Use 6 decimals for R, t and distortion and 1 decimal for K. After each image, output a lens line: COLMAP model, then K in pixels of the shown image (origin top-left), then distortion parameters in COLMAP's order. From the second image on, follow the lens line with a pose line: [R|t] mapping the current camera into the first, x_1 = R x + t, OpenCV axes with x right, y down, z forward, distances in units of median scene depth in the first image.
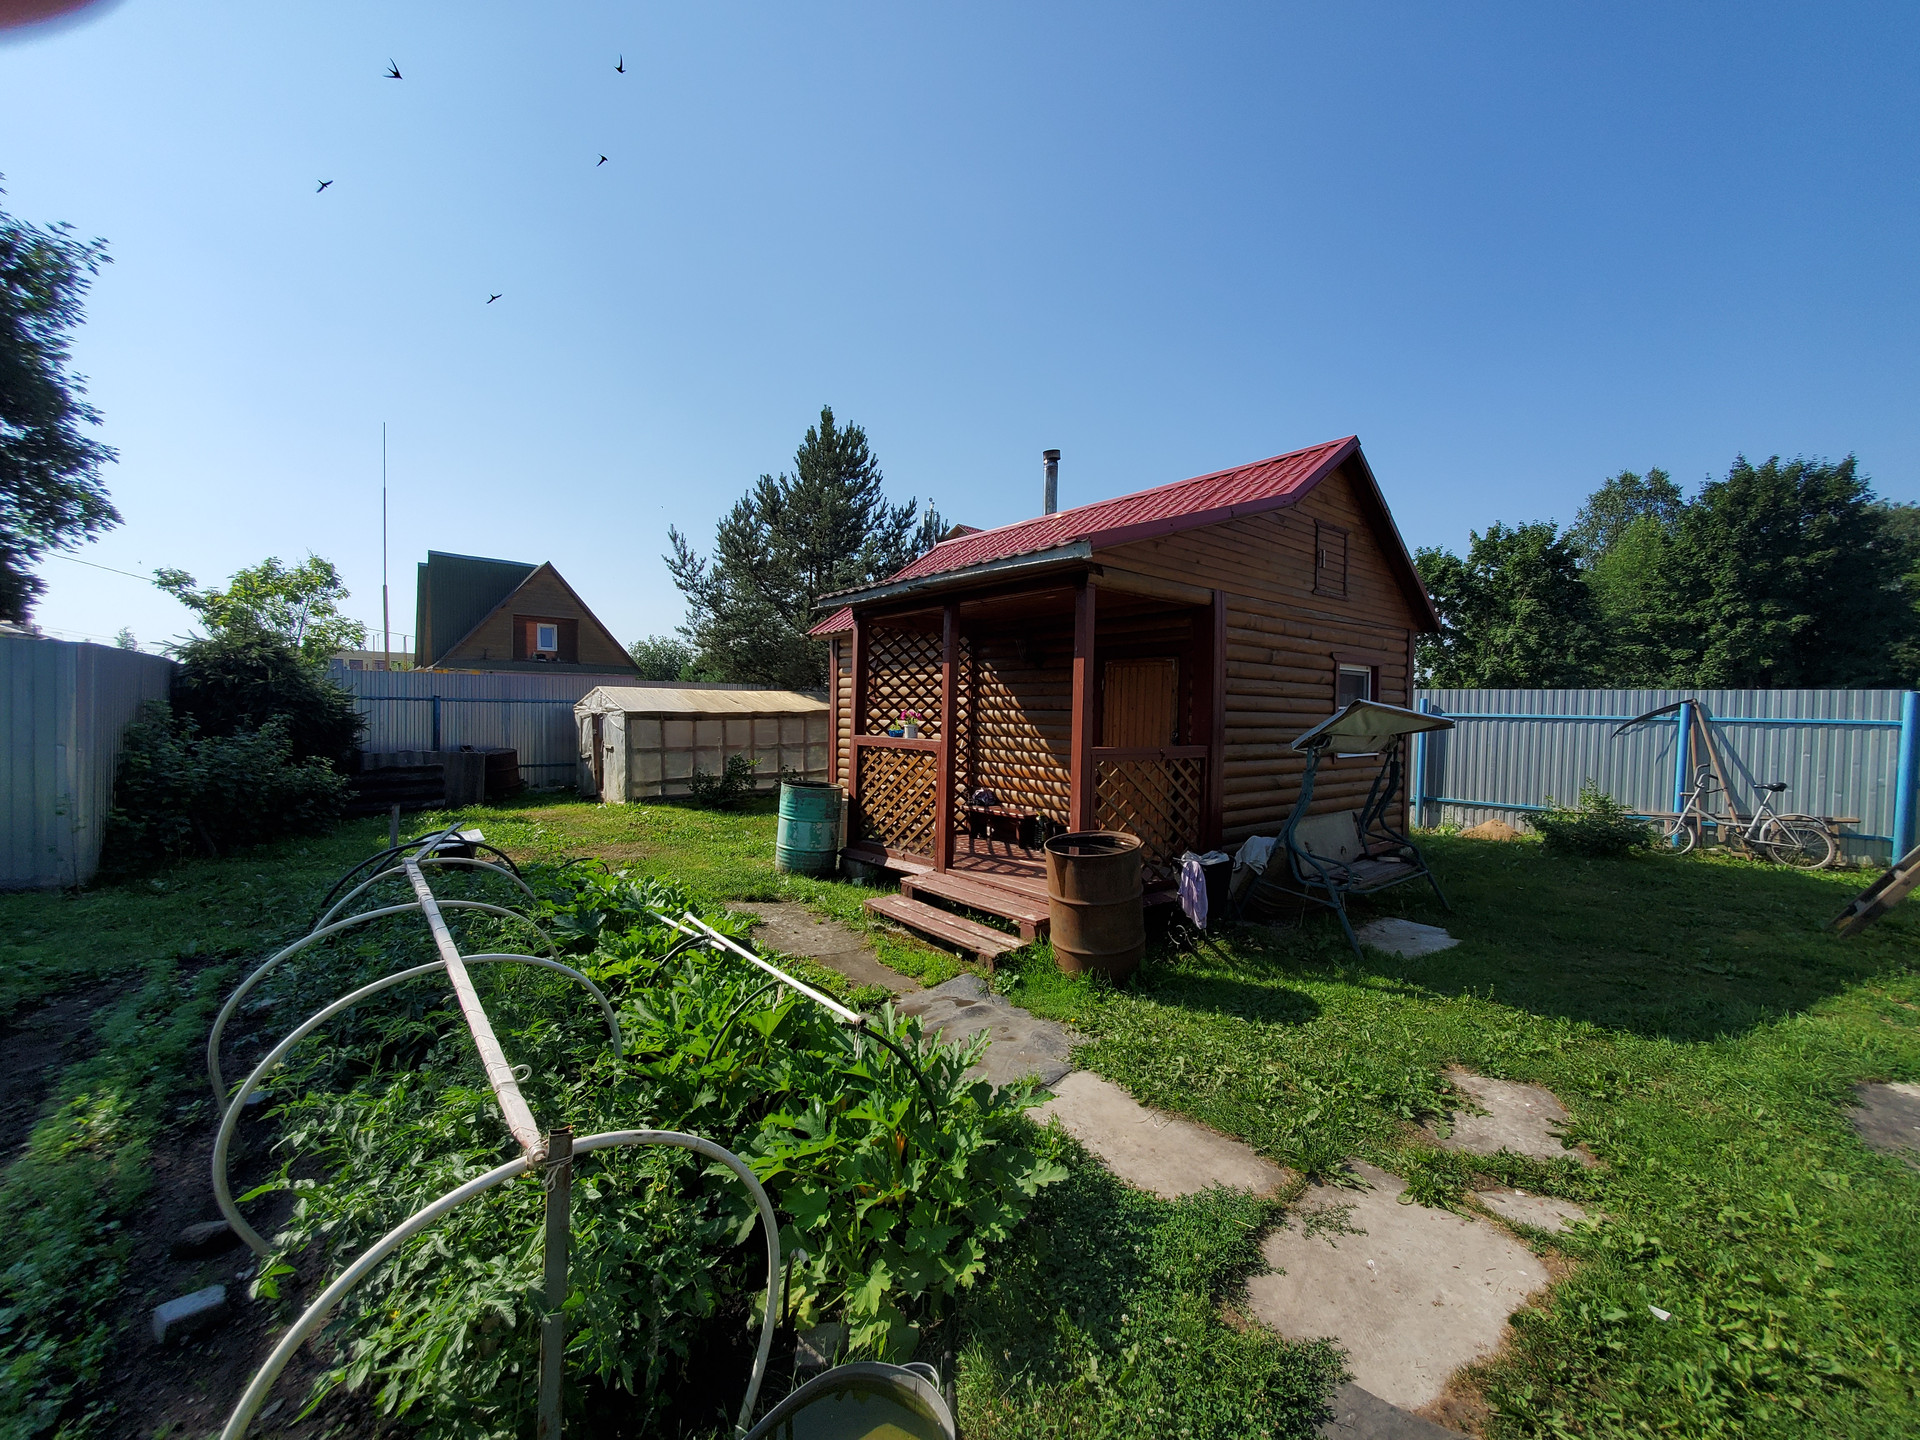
lens RADIAL K [[755.7, 0, 969.8], [0, 755.7, 726.1], [0, 0, 1]] dist [0.005344, -0.000304]
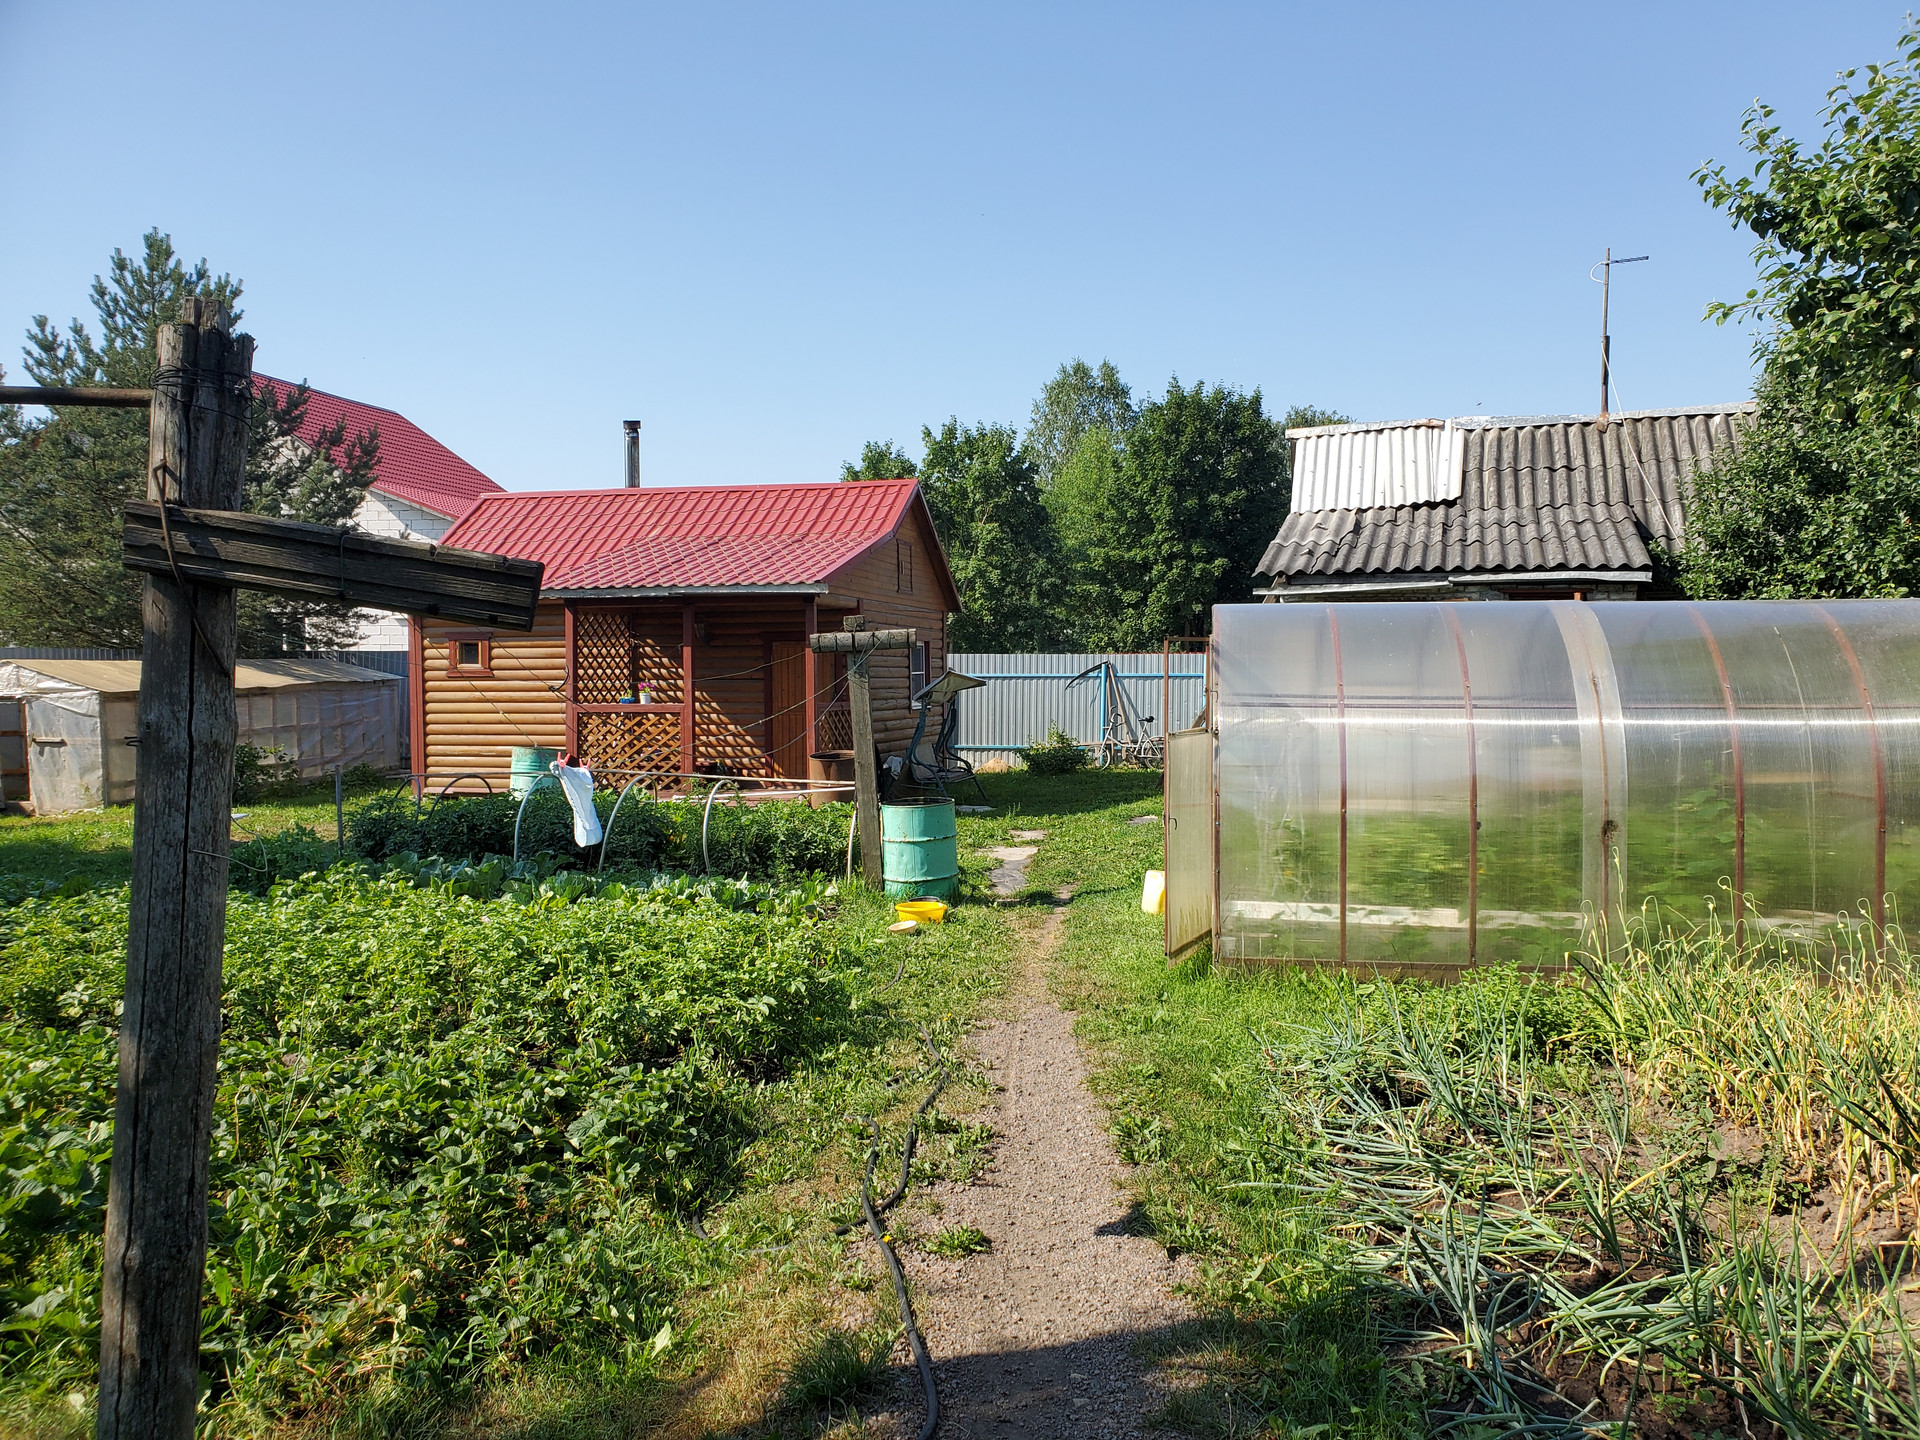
lens RADIAL K [[1451.2, 0, 960.0], [0, 1451.2, 720.0], [0, 0, 1]] dist [0.004131, 0.001550]
pose [[0.813094, -0.039337, 0.580802, -0.225925], [0.029897, 0.999219, 0.025822, -0.000947], [-0.581364, -0.003631, 0.813635, -0.277652]]
